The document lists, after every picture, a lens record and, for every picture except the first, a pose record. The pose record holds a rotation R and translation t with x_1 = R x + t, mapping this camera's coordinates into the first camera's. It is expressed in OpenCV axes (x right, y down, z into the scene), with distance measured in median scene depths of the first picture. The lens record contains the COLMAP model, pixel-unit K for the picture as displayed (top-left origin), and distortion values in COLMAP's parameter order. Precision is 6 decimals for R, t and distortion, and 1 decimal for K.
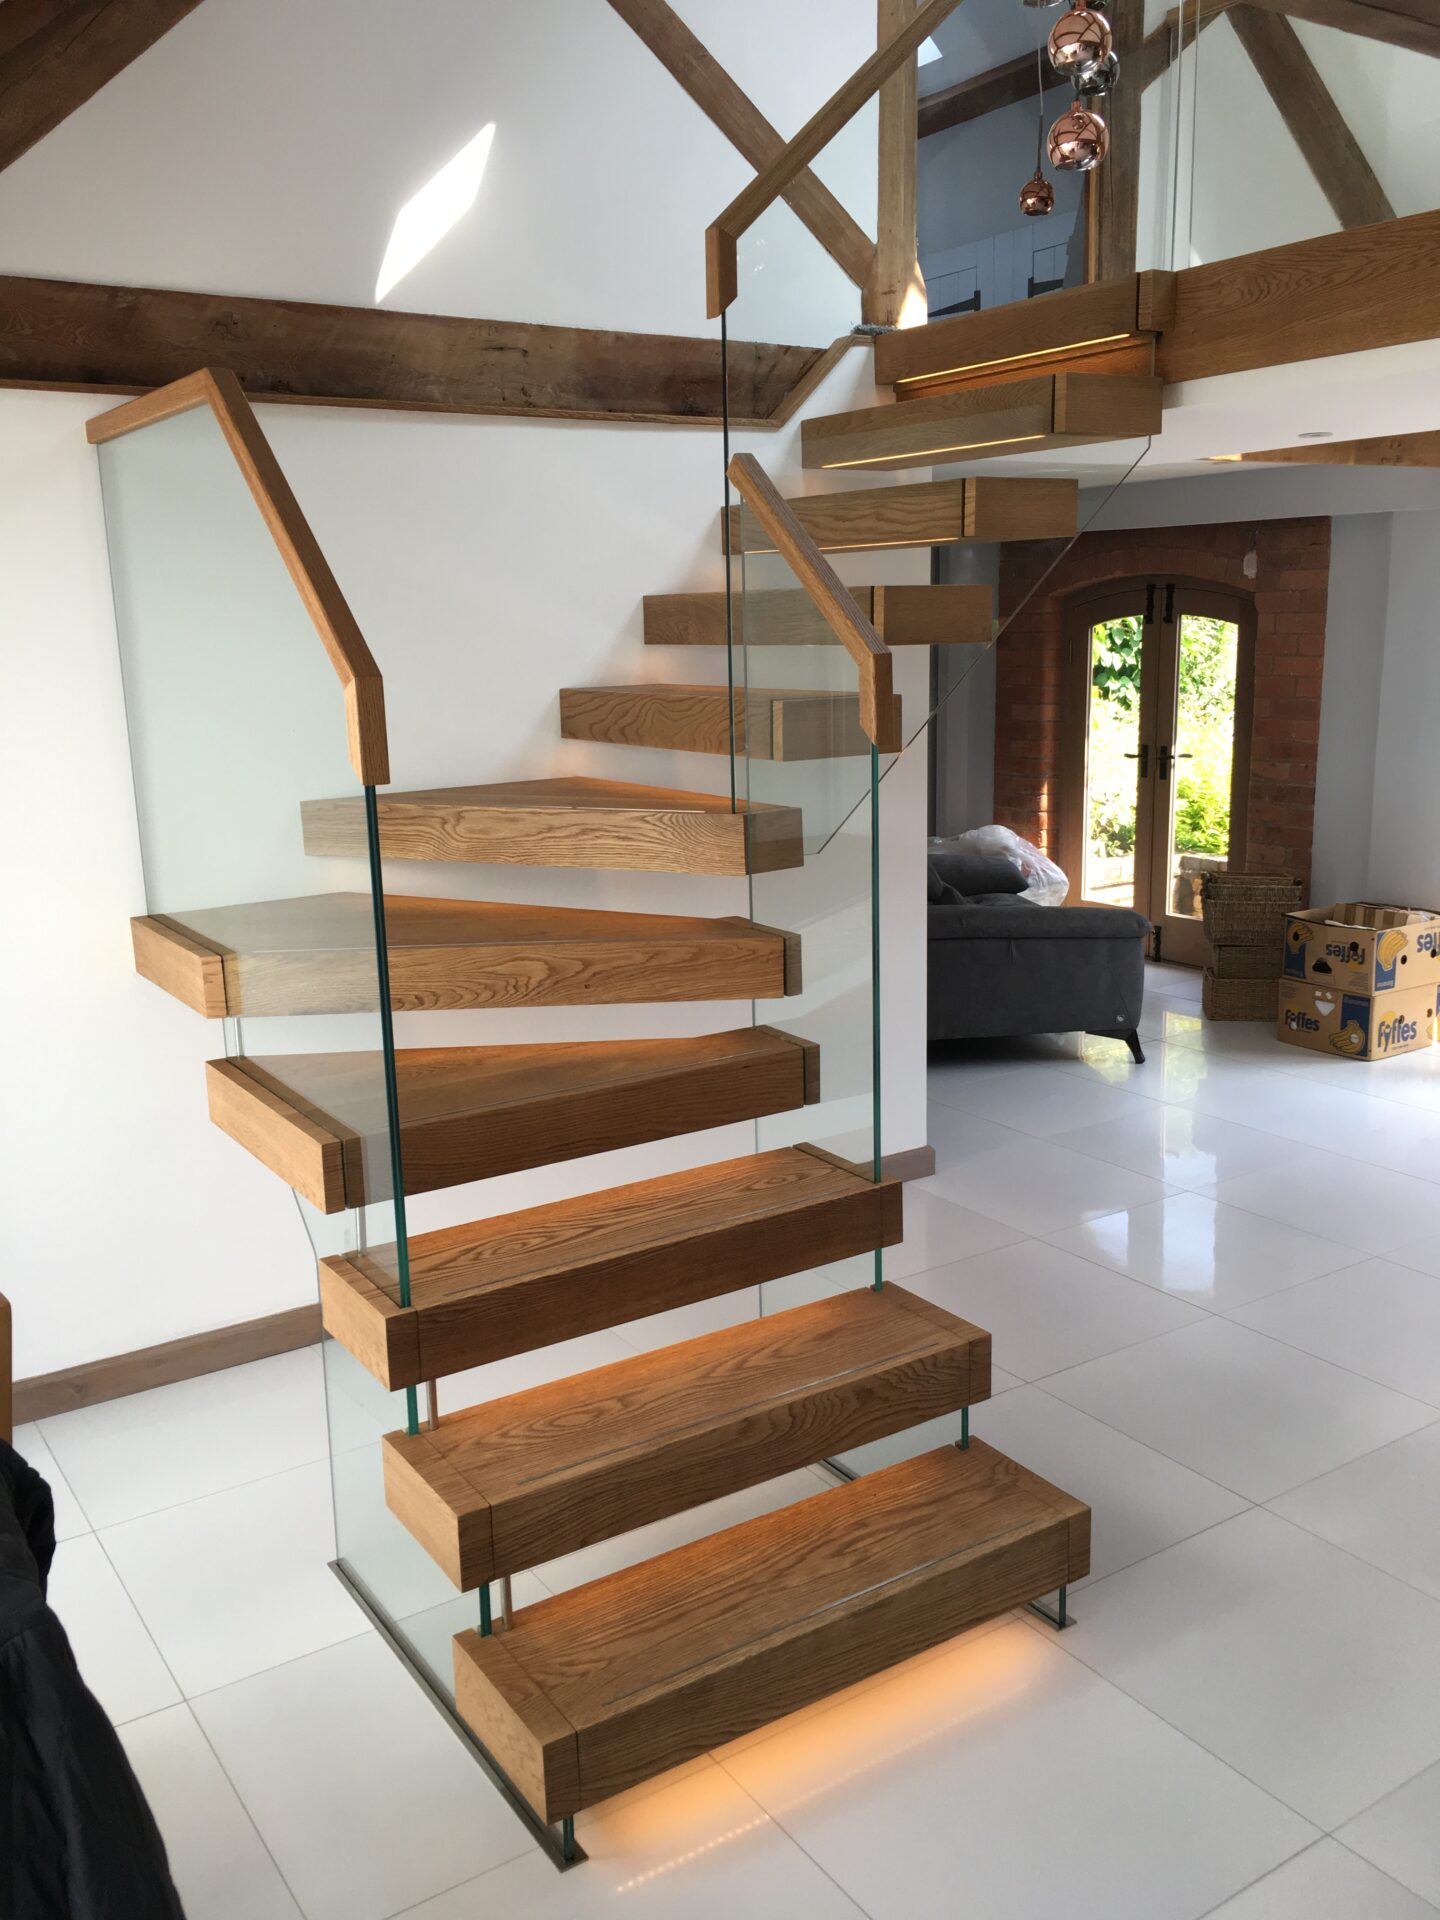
lens RADIAL K [[1642.1, 0, 720.0], [0, 1642.1, 960.0], [0, 0, 1]] dist [0.068663, -0.102375]
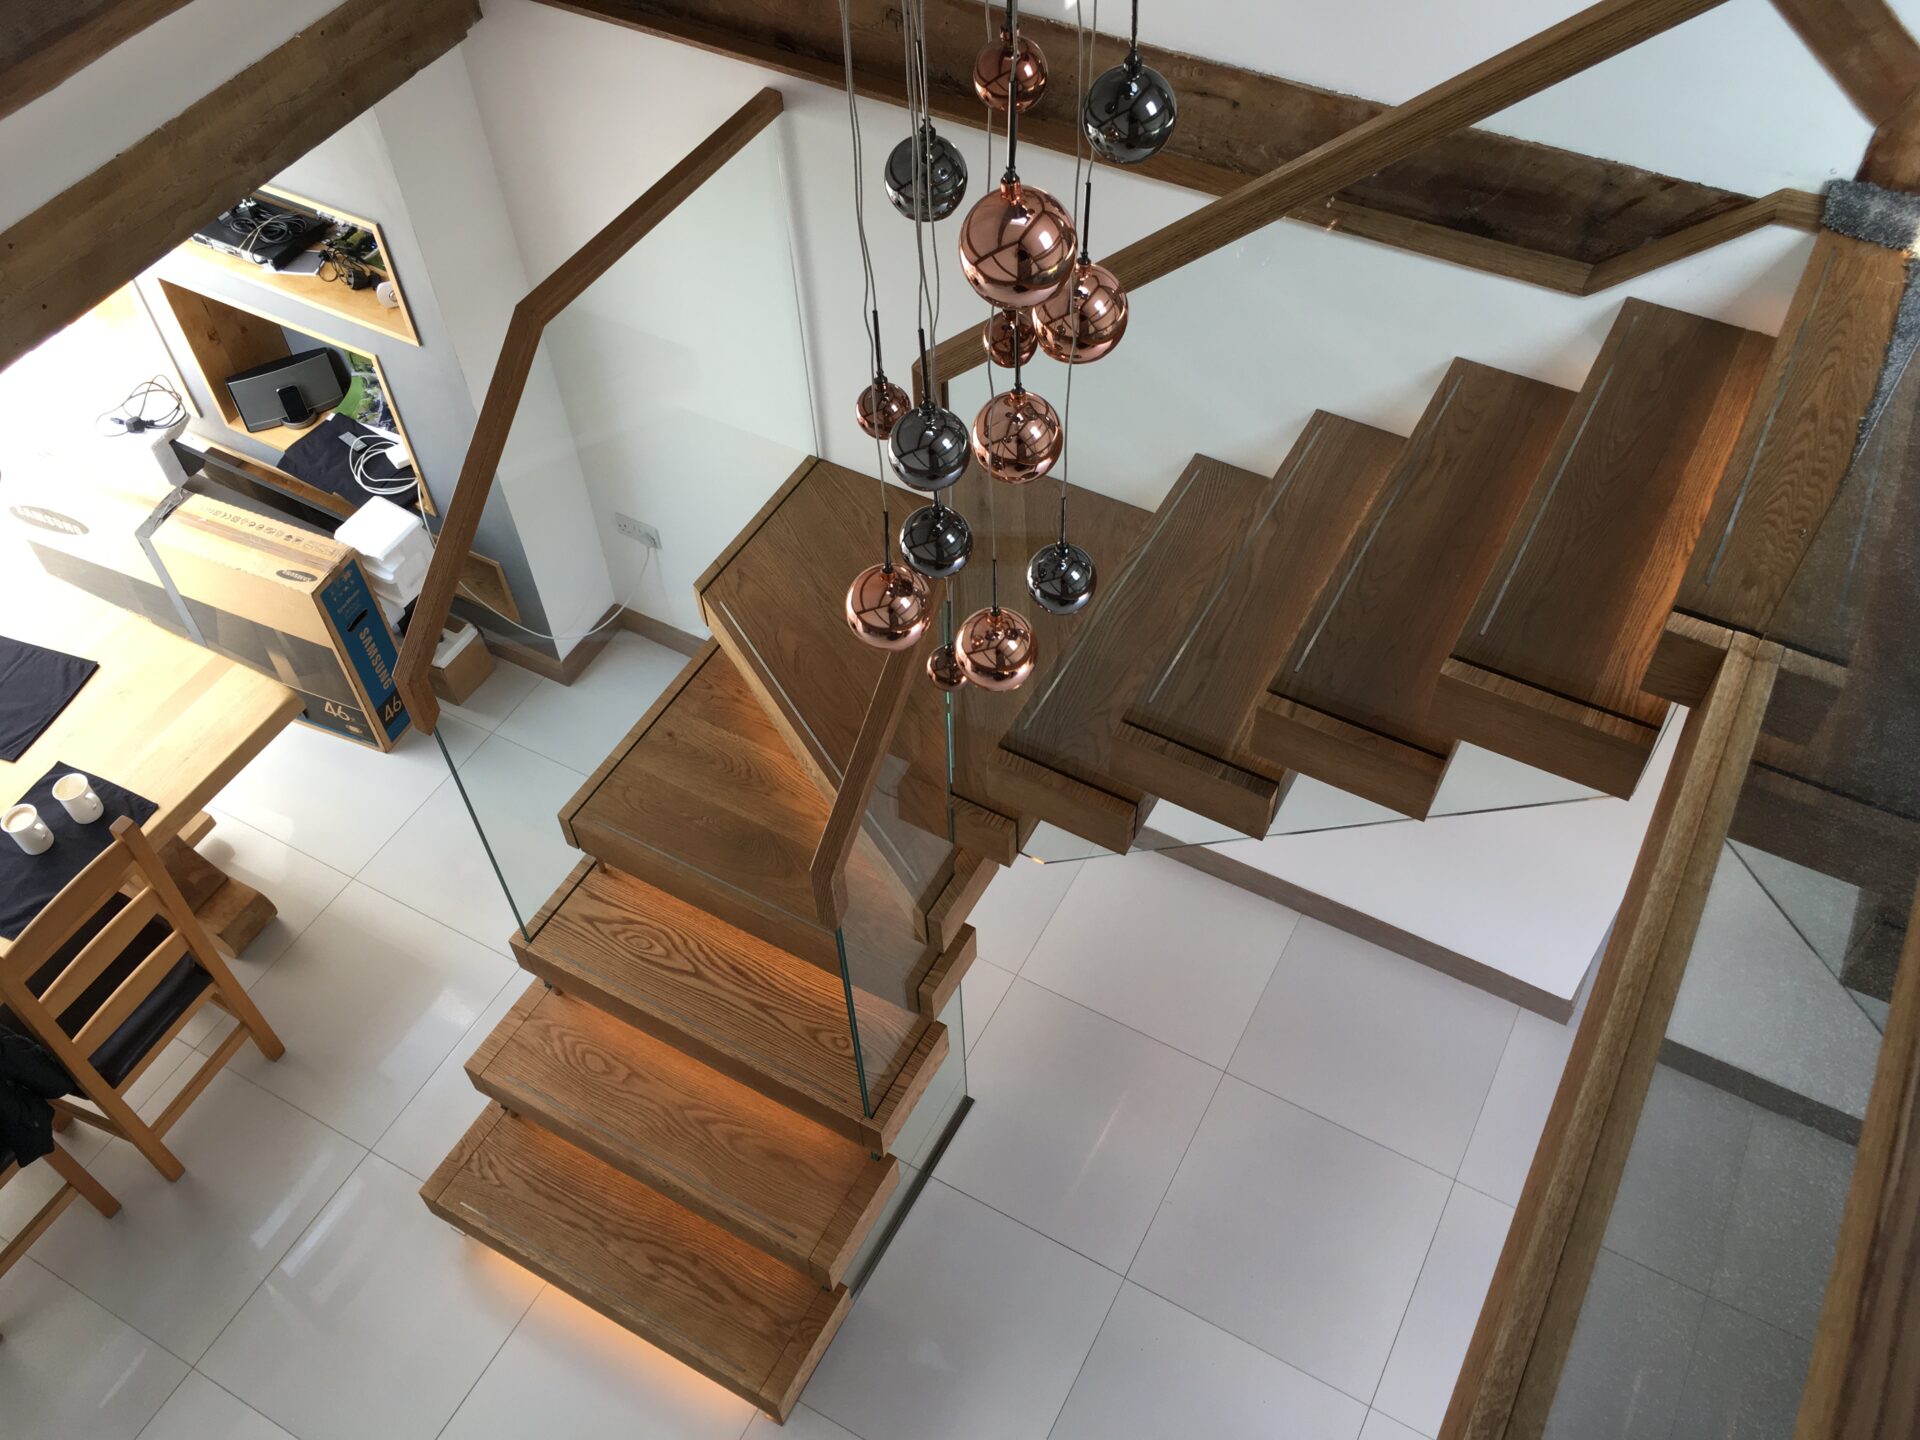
lens RADIAL K [[1642.1, 0, 960.0], [0, 1642.1, 720.0], [0, 0, 1]] dist [0.068663, -0.102375]
pose [[0.463845, 0.694900, -0.549510, 0.649431], [-0.168698, 0.678206, 0.715247, -1.021644], [0.869706, -0.239062, 0.431811, 0.705371]]
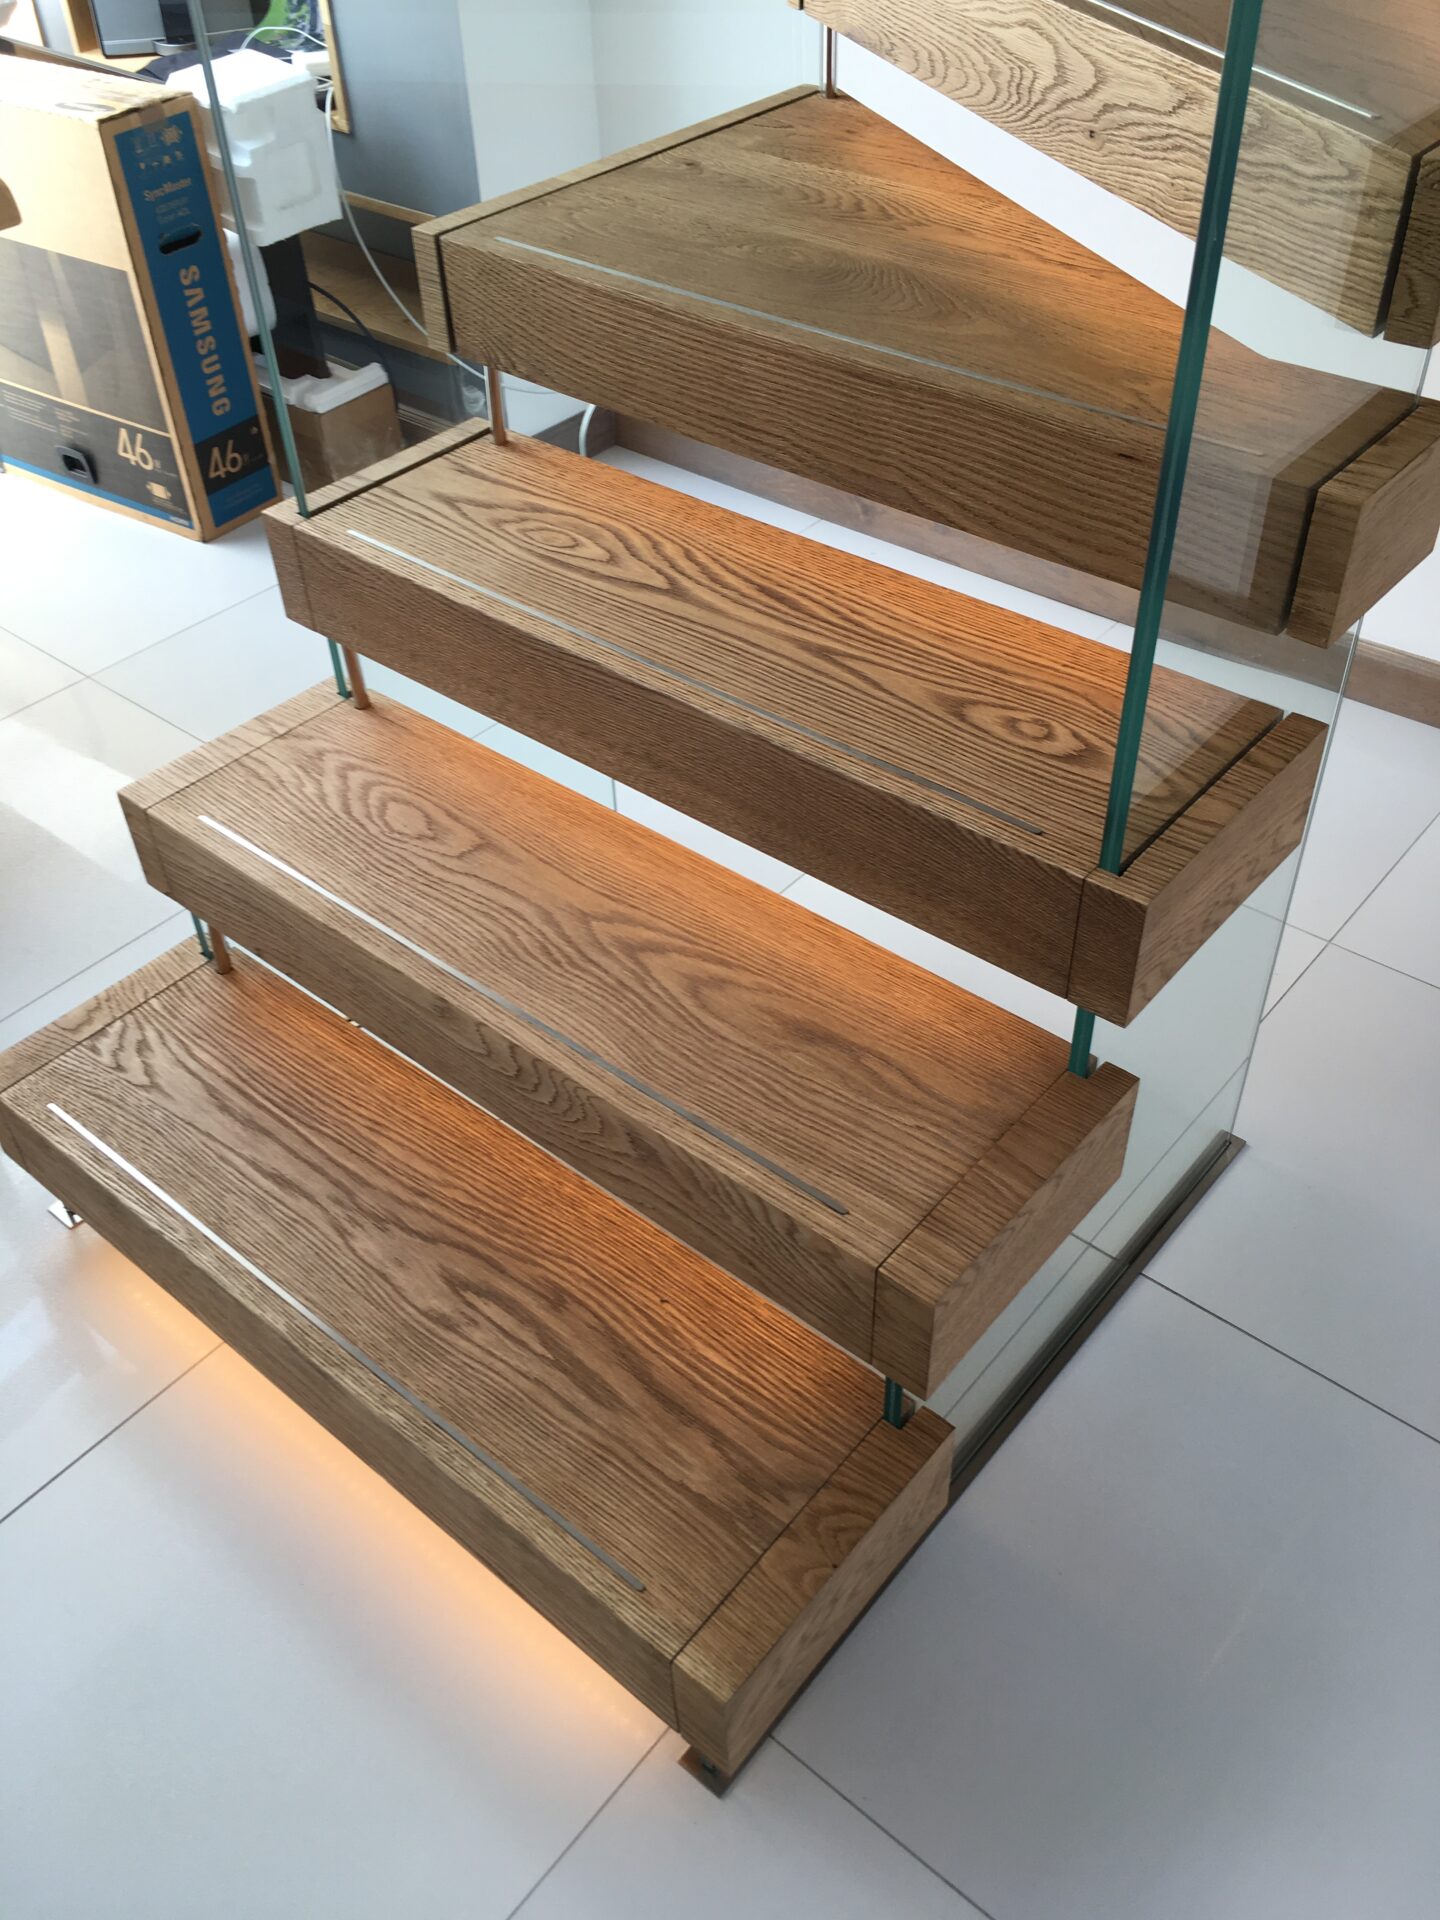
lens RADIAL K [[1642.1, 0, 720.0], [0, 1642.1, 960.0], [0, 0, 1]] dist [0.068663, -0.102375]
pose [[0.282704, 0.648266, -0.706986, 0.413981], [-0.175043, 0.759543, 0.626462, -0.091330], [0.943100, -0.053350, 0.328200, 0.886986]]
